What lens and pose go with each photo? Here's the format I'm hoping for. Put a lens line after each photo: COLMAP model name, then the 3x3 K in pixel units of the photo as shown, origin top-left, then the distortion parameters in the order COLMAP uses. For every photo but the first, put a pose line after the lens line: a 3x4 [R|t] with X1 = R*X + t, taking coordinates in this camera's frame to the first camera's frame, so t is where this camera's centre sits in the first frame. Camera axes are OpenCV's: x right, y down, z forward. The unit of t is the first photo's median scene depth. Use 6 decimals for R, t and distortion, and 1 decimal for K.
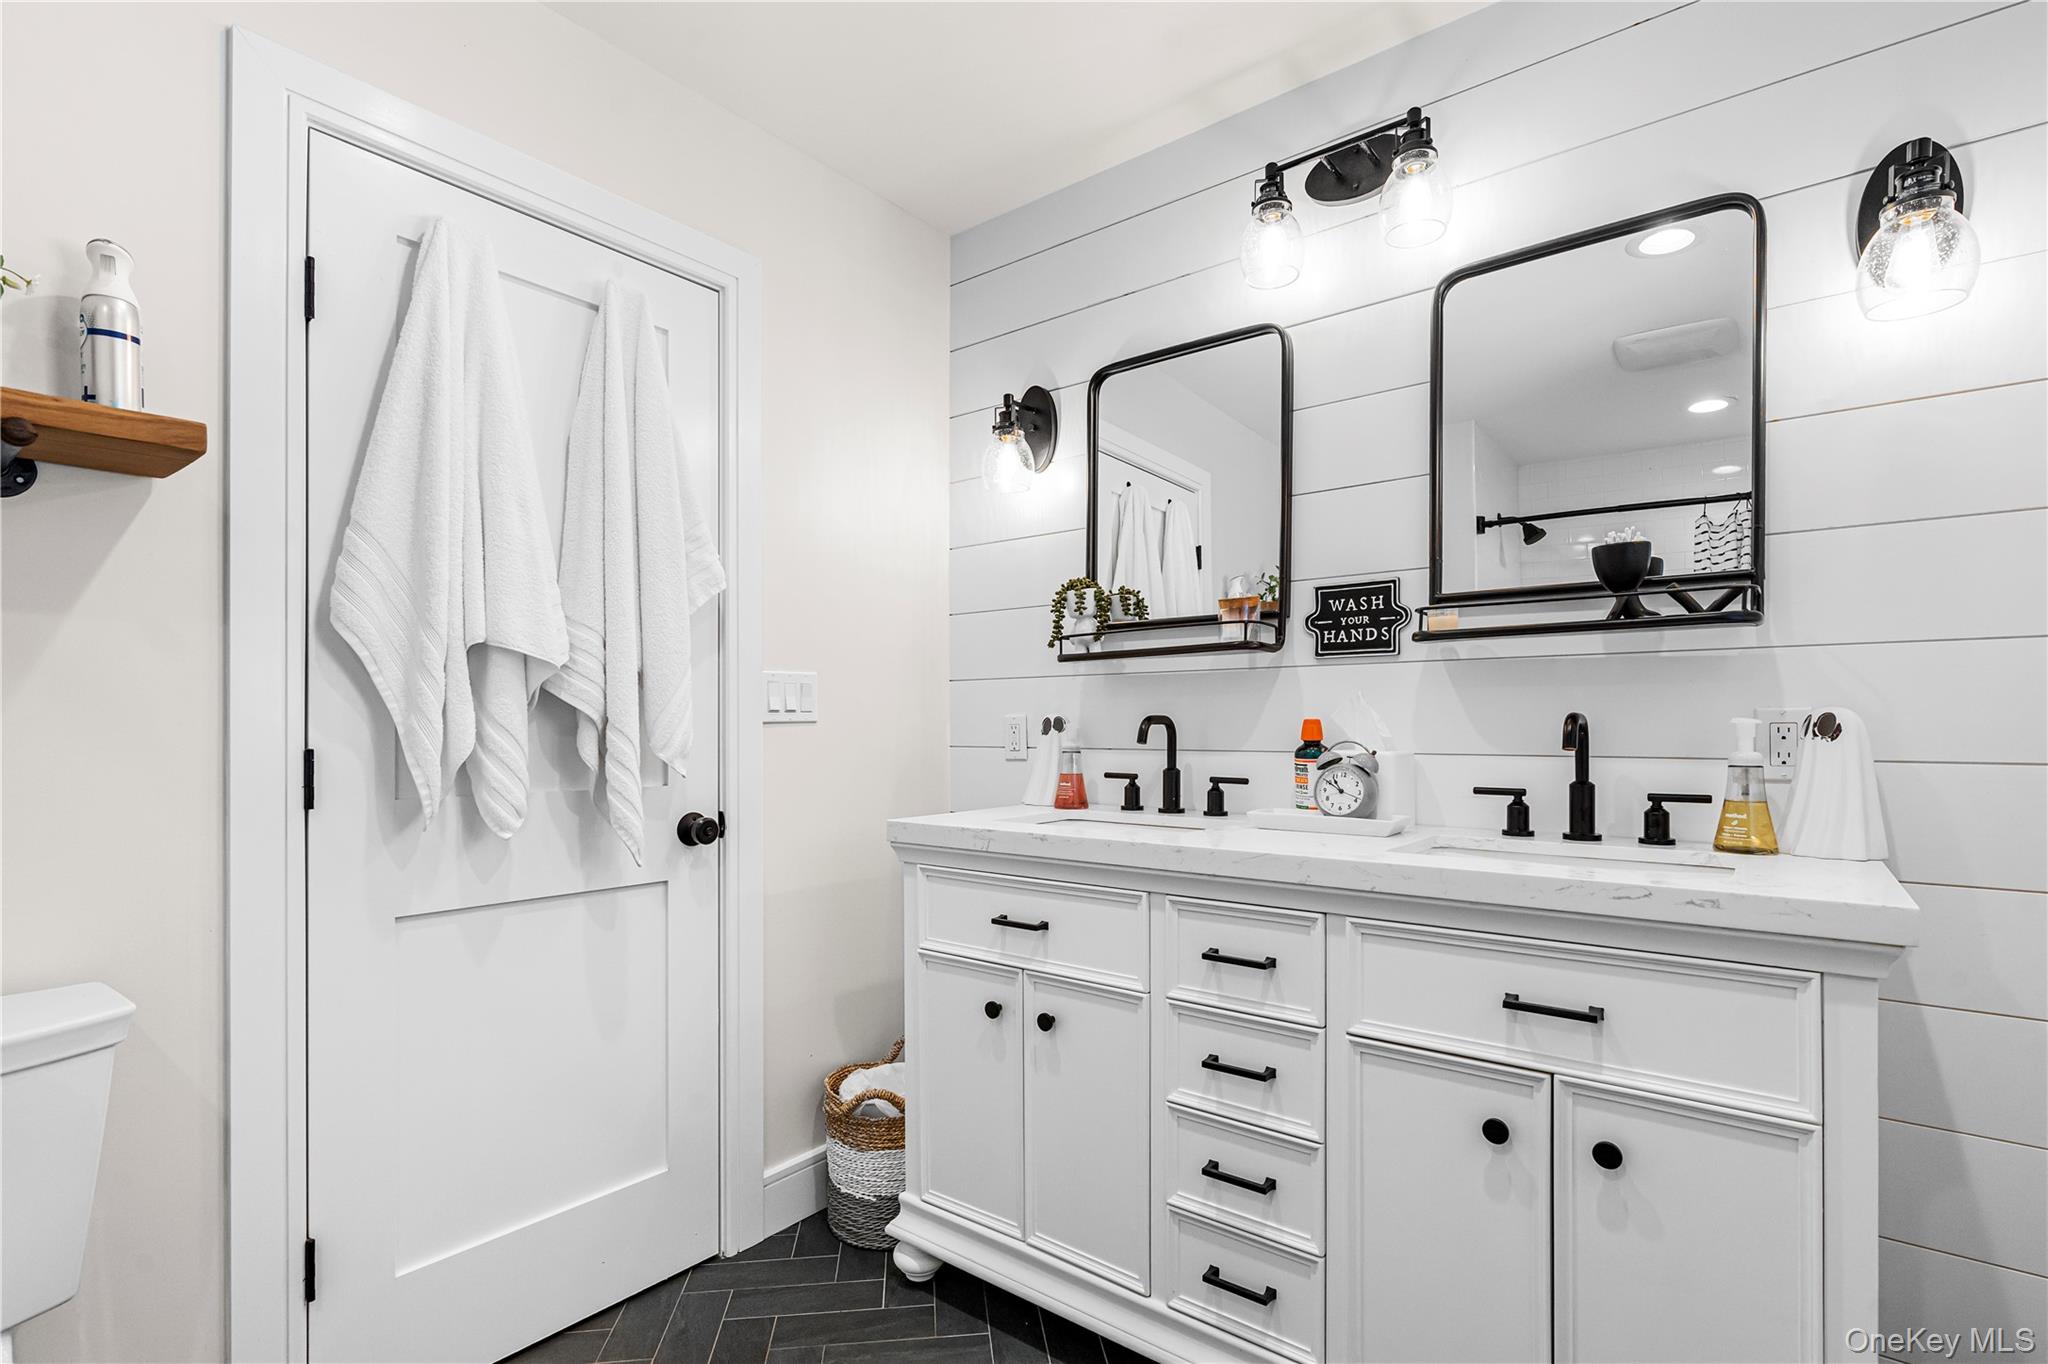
lens RADIAL K [[968.1, 0, 1025.2], [0, 968.1, 727.8], [0, 0, 1]] dist [0.000171, -0.000011]
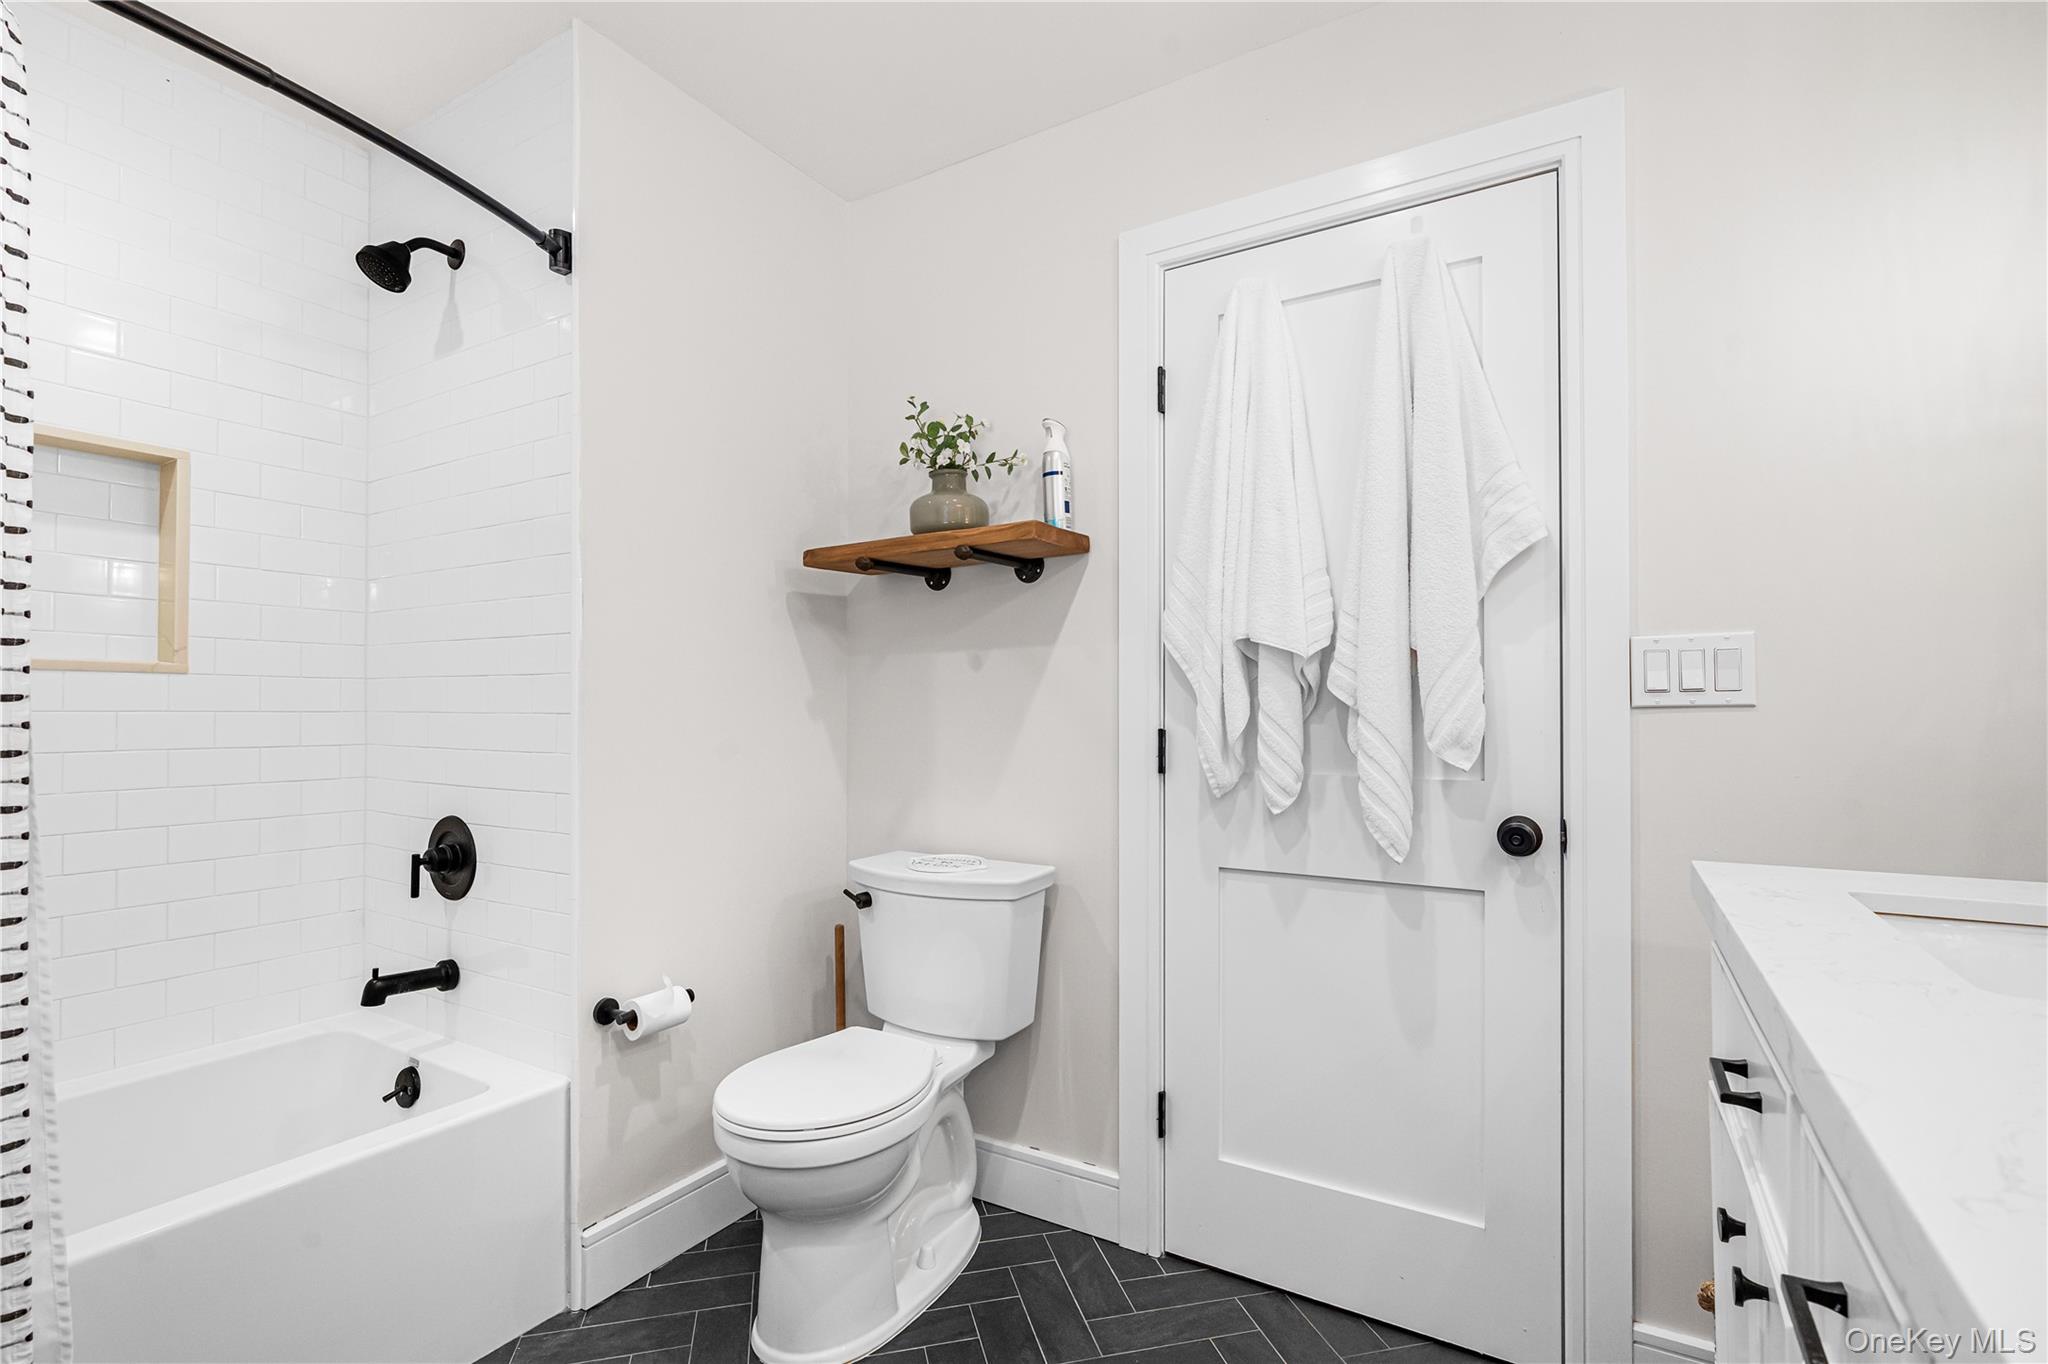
lens RADIAL K [[942.3, 0, 1025.6], [0, 942.3, 701.3], [0, 0, 1]] dist [-0.001021, -0.000035]
pose [[0.126808, -0.008413, -0.991892, 0.441985], [-0.000294, 0.999964, -0.008519, -0.004271], [0.991927, 0.001371, 0.126801, 0.521892]]
